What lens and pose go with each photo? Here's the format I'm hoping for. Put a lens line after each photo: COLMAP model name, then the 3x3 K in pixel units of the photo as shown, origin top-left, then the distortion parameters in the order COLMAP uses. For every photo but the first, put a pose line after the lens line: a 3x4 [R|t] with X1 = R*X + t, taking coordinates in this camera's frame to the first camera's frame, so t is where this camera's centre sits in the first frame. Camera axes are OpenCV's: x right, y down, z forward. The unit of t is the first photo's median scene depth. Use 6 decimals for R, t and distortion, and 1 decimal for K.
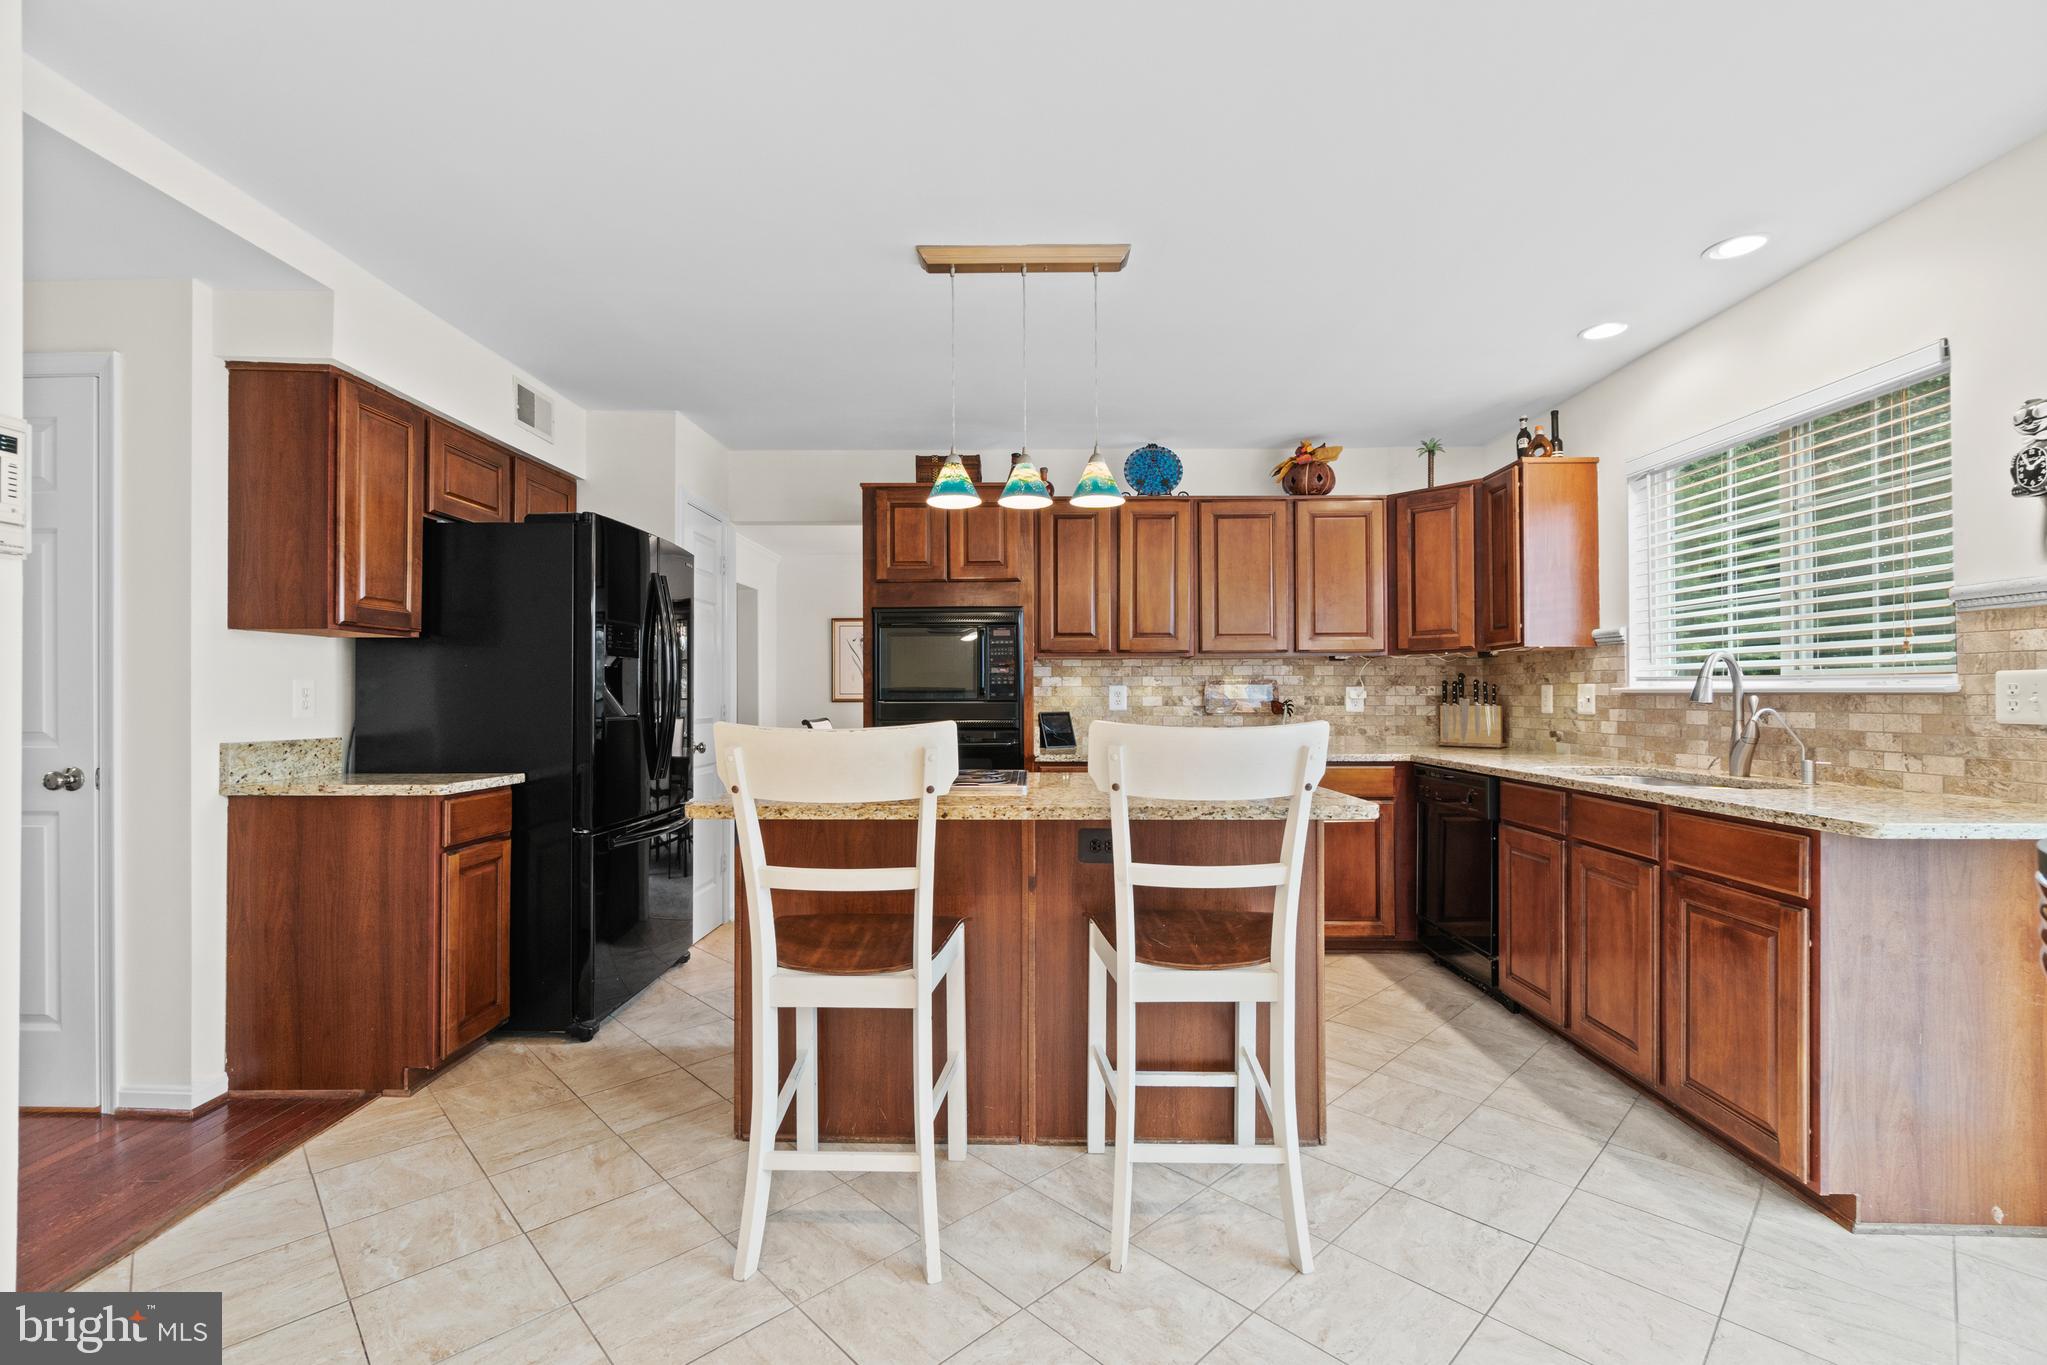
lens RADIAL K [[882.4, 0, 1015.2], [0, 882.4, 690.5], [0, 0, 1]] dist [-0.005758, 0.001752]
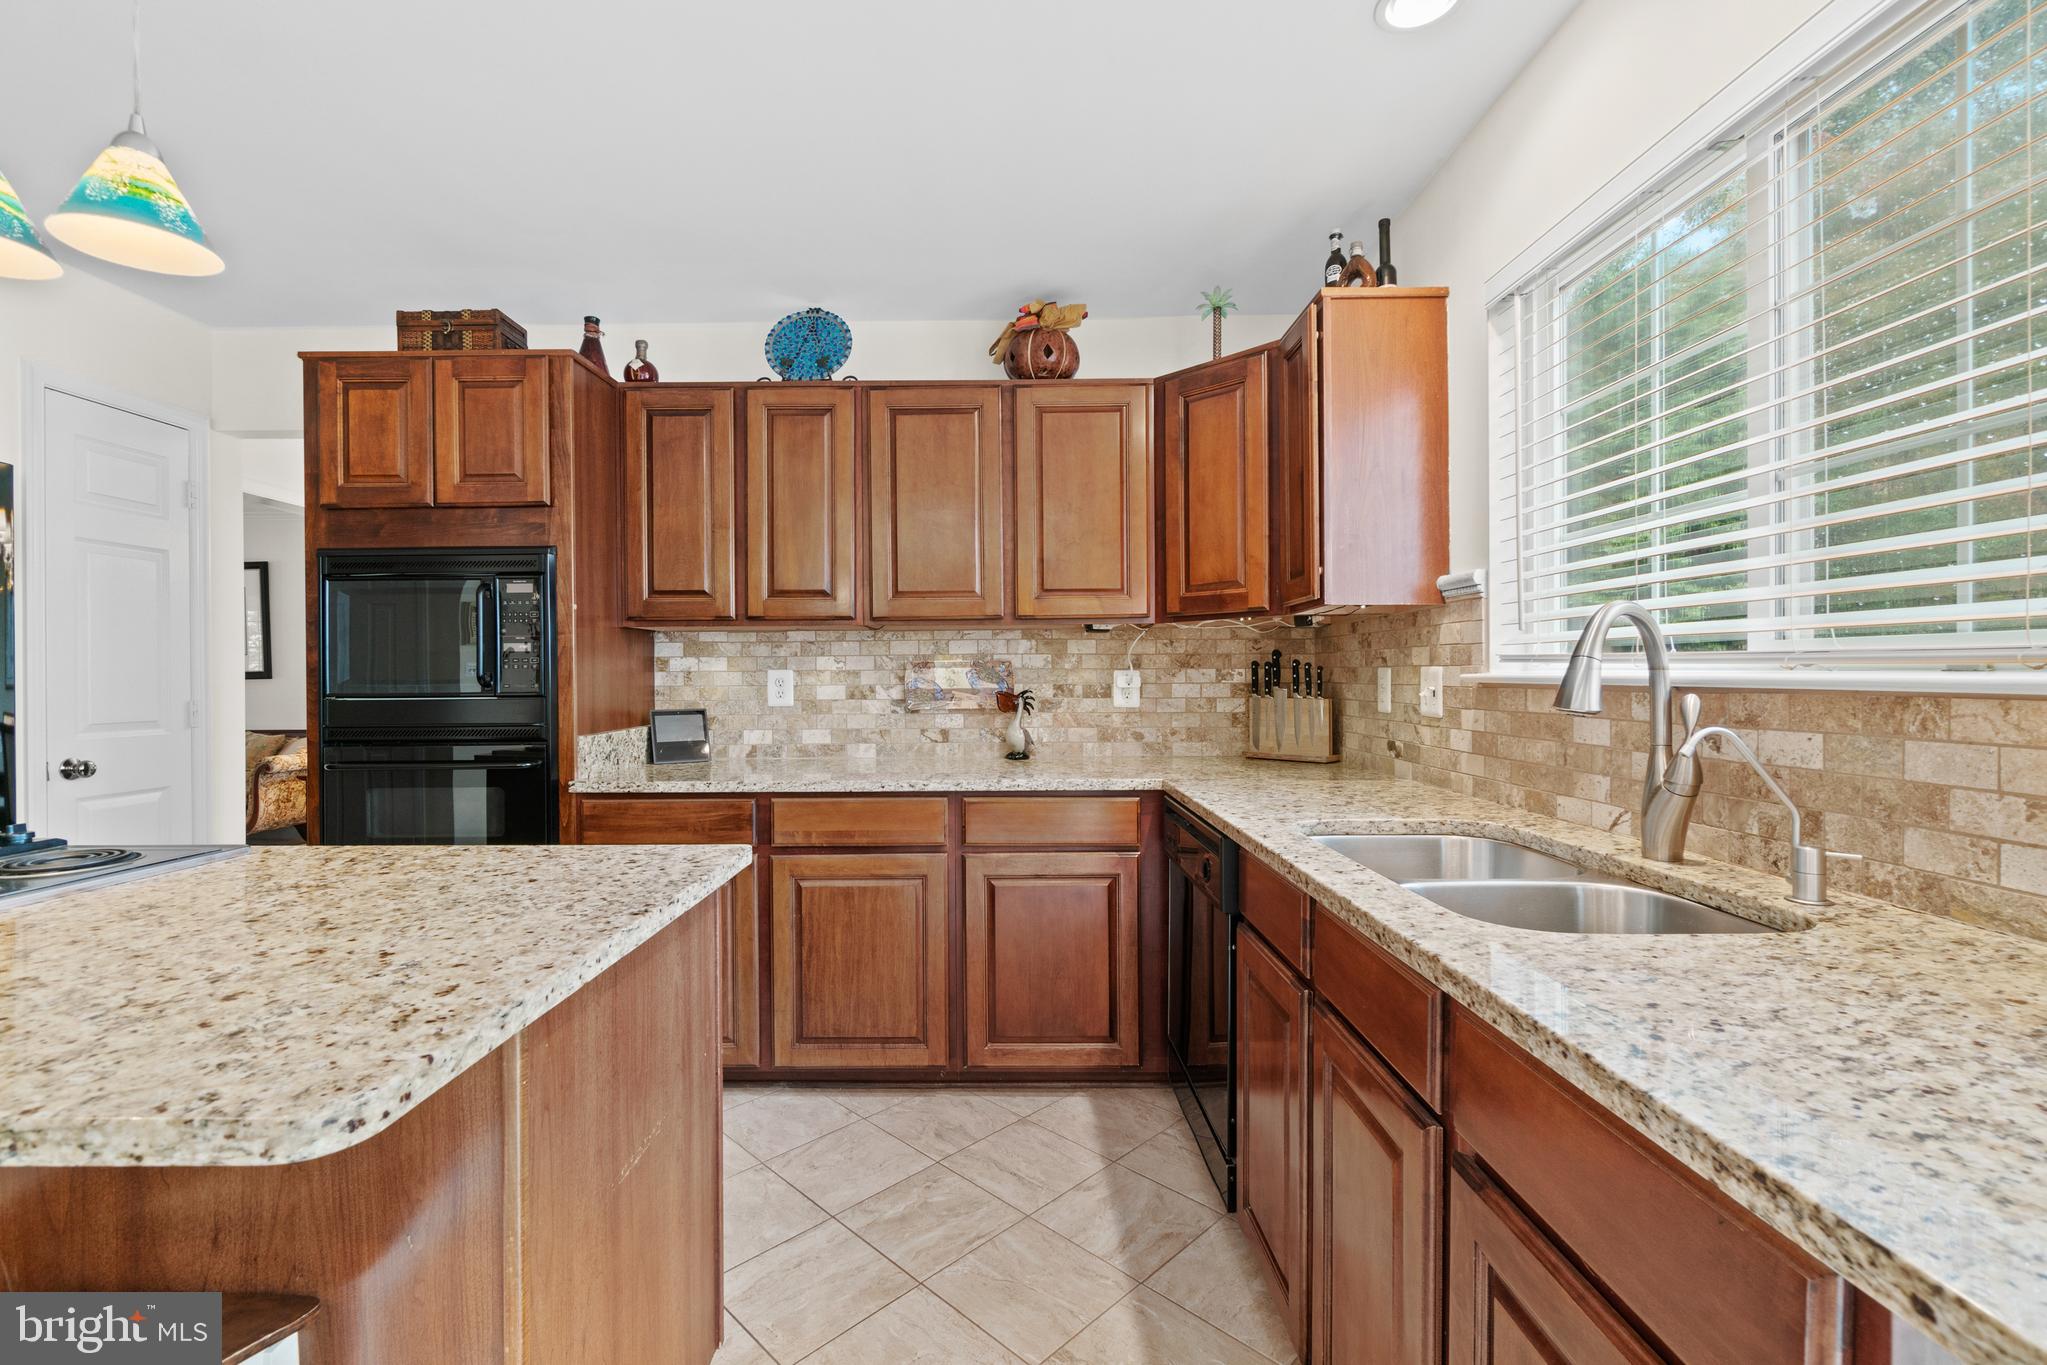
lens RADIAL K [[882.4, 0, 999.5], [0, 882.4, 680.4], [0, 0, 1]] dist [-0.005758, 0.001752]
pose [[0.999954, -0.003723, 0.008804, 0.373915], [0.003616, 0.999920, 0.012101, -0.006916], [-0.008848, -0.012069, 0.999888, 0.427296]]
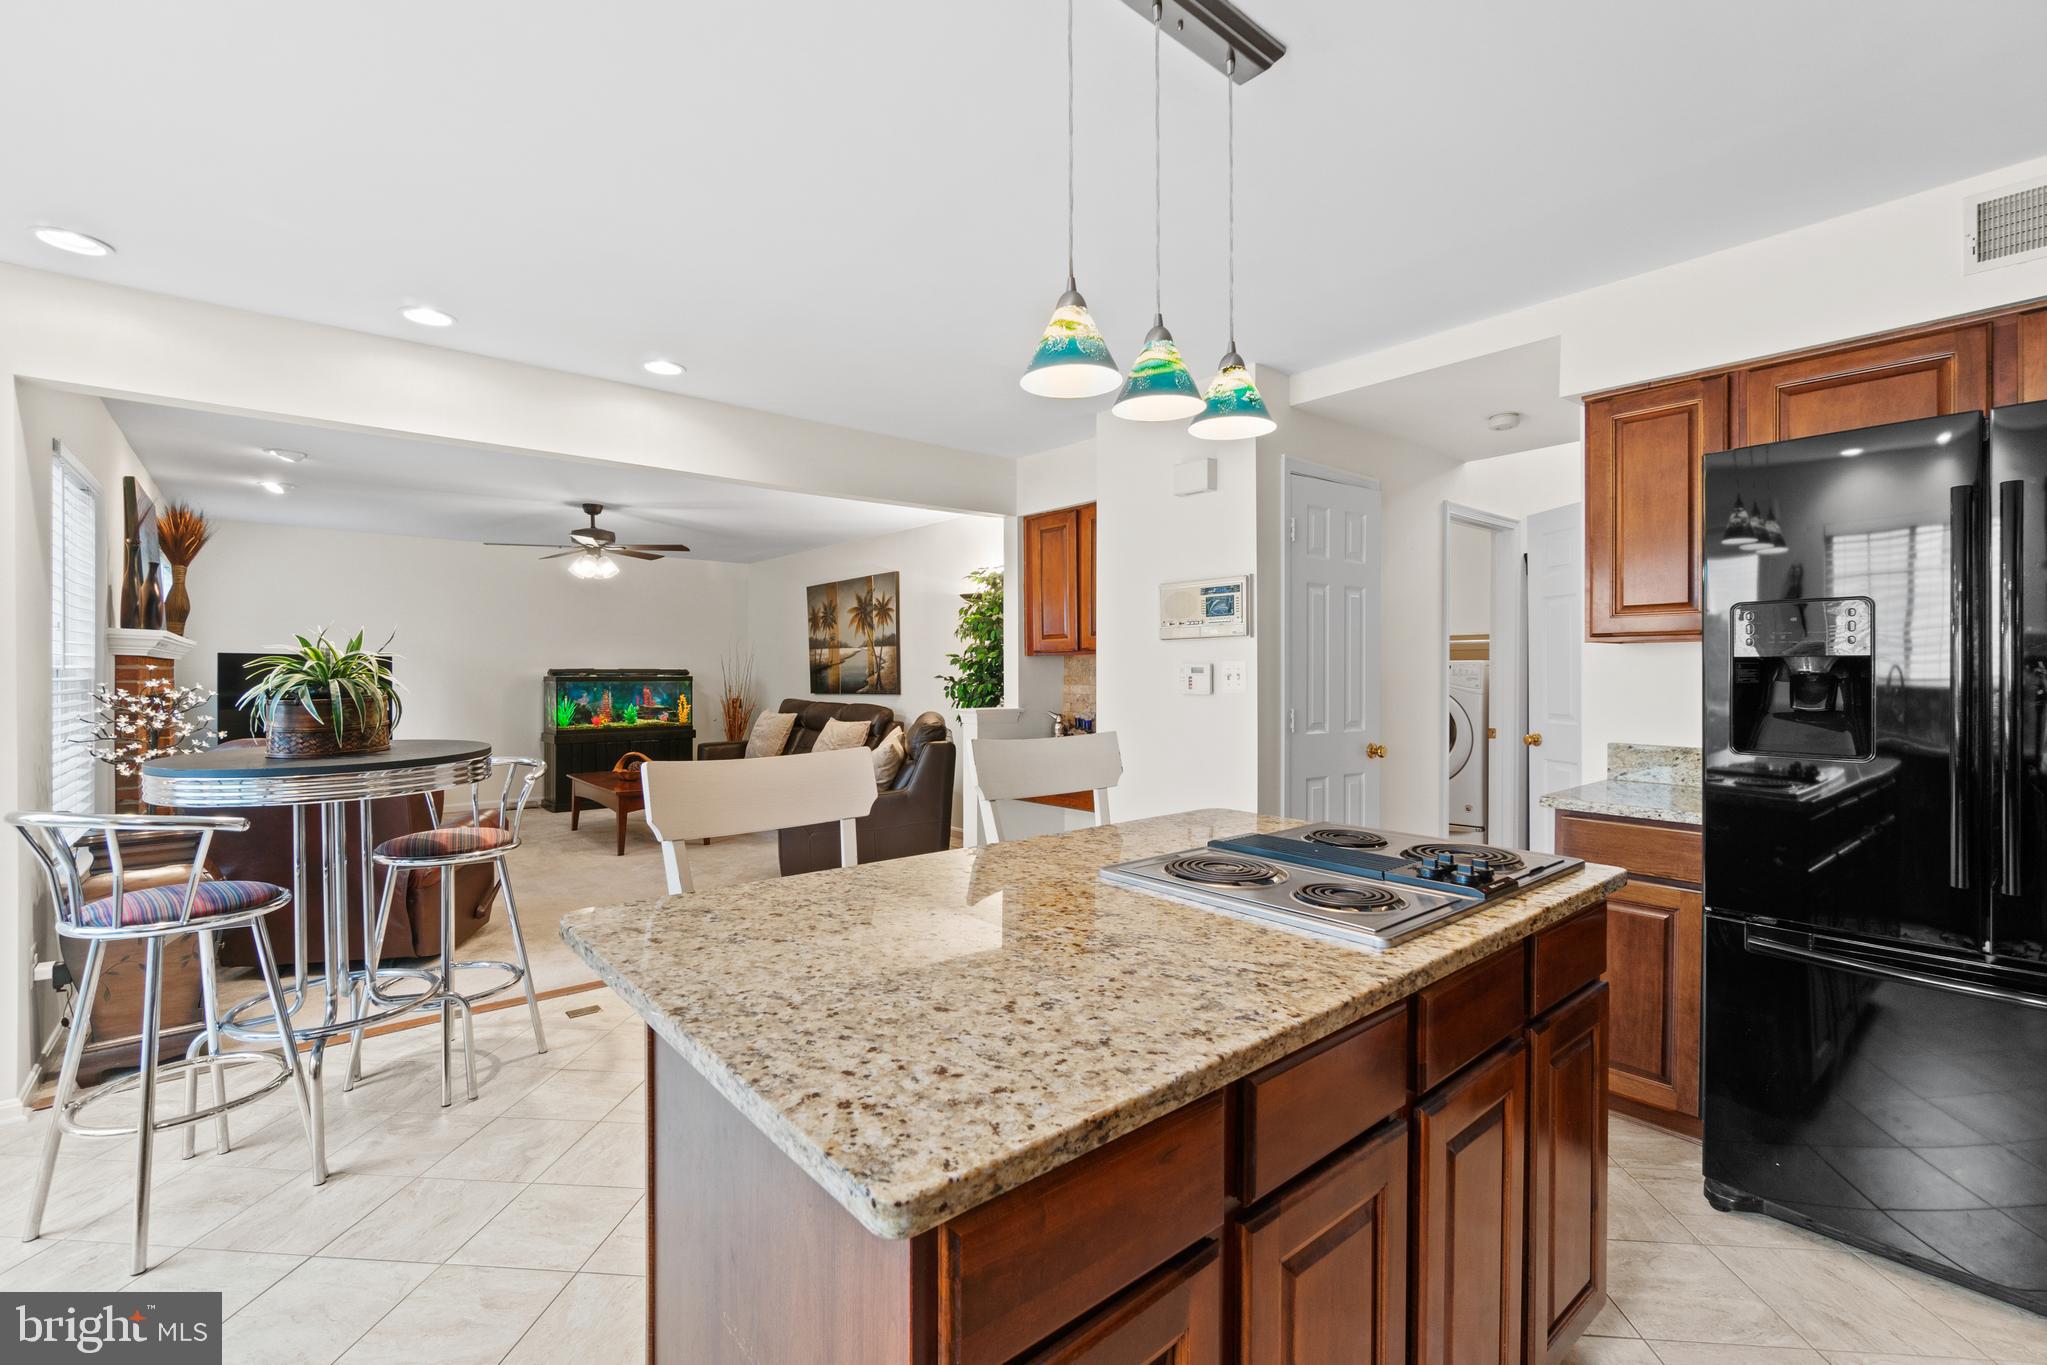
lens RADIAL K [[882.4, 0, 1008.9], [0, 882.4, 676.8], [0, 0, 1]] dist [-0.005758, 0.001752]
pose [[-0.751302, 0.010533, -0.659874, 0.354906], [0.009364, 0.999942, 0.005300, -0.027975], [0.659892, -0.002197, -0.751357, 1.009058]]
